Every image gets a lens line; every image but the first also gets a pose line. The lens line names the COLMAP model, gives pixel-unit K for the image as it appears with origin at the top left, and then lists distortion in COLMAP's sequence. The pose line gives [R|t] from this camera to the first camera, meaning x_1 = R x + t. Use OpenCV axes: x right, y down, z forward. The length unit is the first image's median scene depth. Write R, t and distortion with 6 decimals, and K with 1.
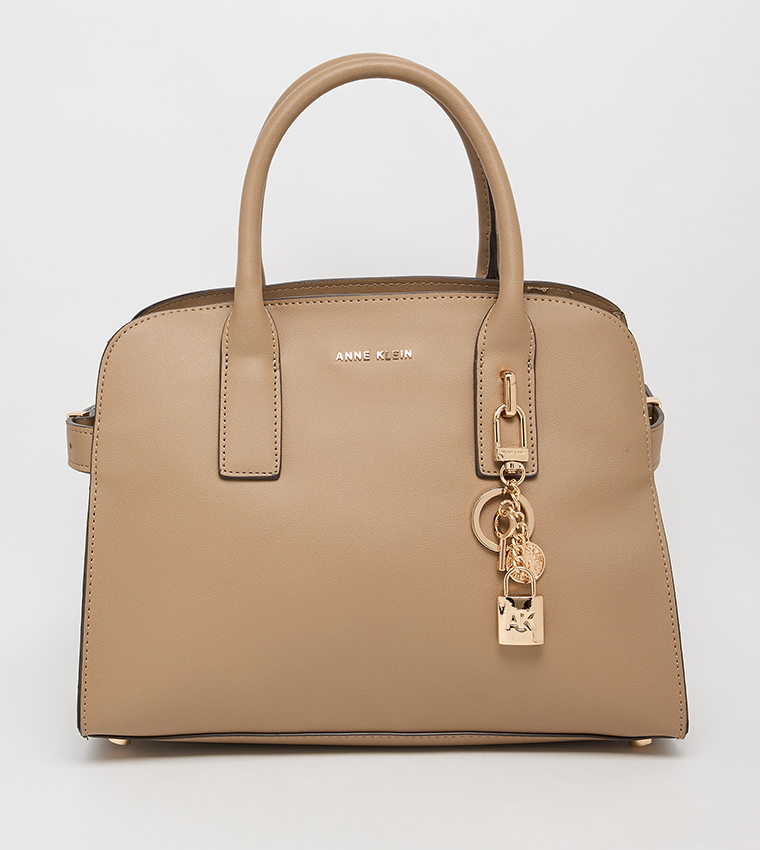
lens RADIAL K [[980.4, 0, 375.7], [0, 980.4, 396.7], [0, 0, 1]] dist [-0.008720, -0.005977]
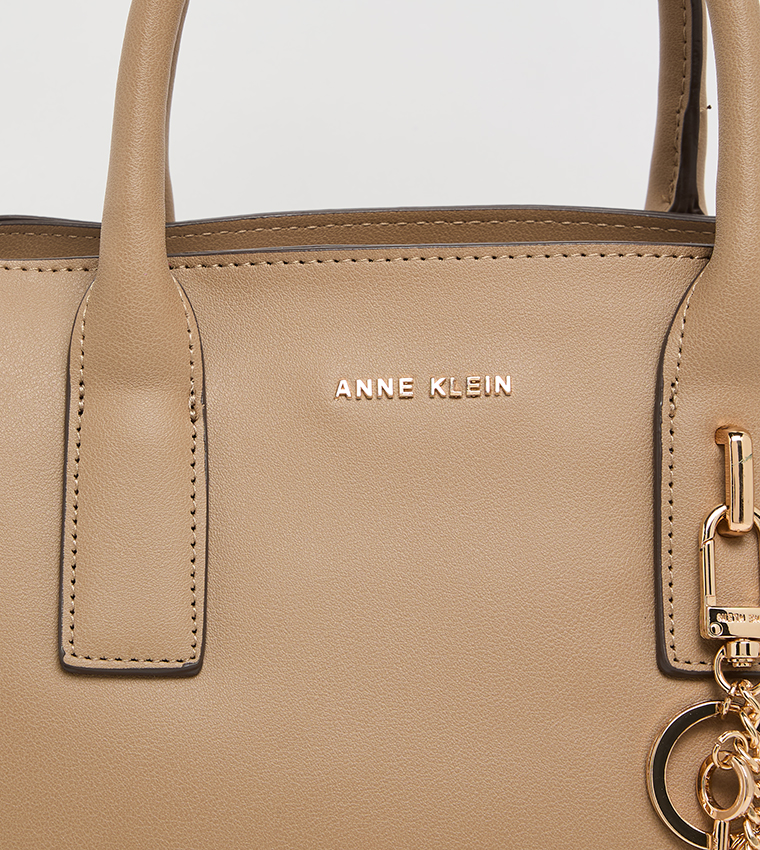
lens RADIAL K [[1603.4, 0, 380.0], [0, 1603.4, 425.0], [0, 0, 1]] dist [-0.033307, 0.298747]
pose [[0.999900, 0.010796, 0.009153, -0.027224], [-0.010890, 0.999888, 0.010226, -0.032926], [-0.009041, -0.010324, 0.999906, 0.296005]]
